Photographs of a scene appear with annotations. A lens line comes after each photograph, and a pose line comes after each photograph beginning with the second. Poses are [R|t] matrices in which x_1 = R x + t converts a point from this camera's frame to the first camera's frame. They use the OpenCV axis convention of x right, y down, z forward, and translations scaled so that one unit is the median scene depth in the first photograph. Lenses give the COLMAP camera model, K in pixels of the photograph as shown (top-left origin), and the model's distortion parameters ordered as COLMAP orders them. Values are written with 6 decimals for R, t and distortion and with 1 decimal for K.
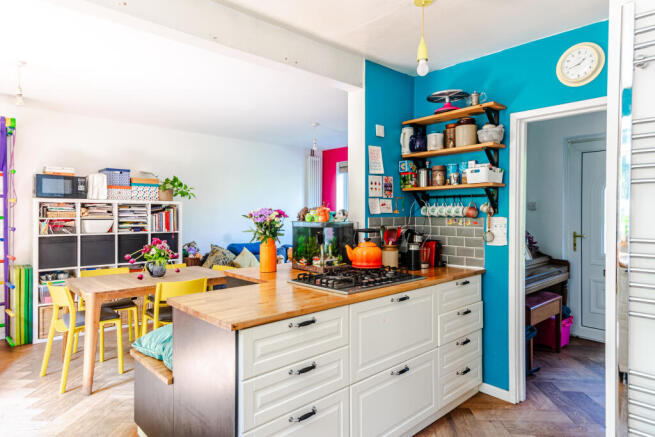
lens RADIAL K [[393.9, 0, 330.6], [0, 393.9, 215.8], [0, 0, 1]] dist [0.037614, -0.004322]
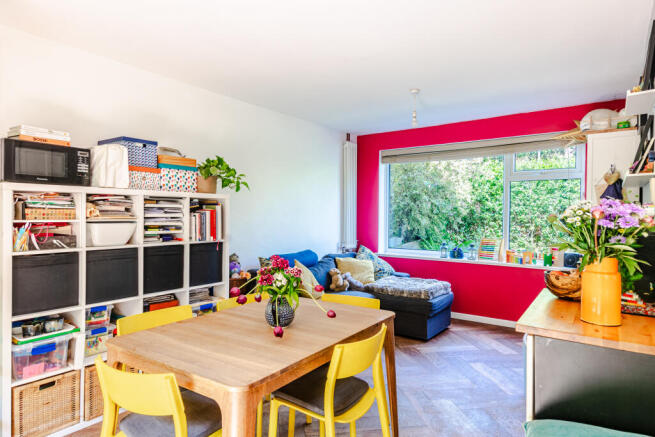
lens RADIAL K [[393.9, 0, 326.2], [0, 393.9, 216.0], [0, 0, 1]] dist [0.037614, -0.004322]
pose [[0.972754, -0.001436, 0.231833, -0.409400], [0.002061, 0.999995, -0.002454, 0.001677], [-0.231829, 0.002865, 0.972752, 0.353032]]
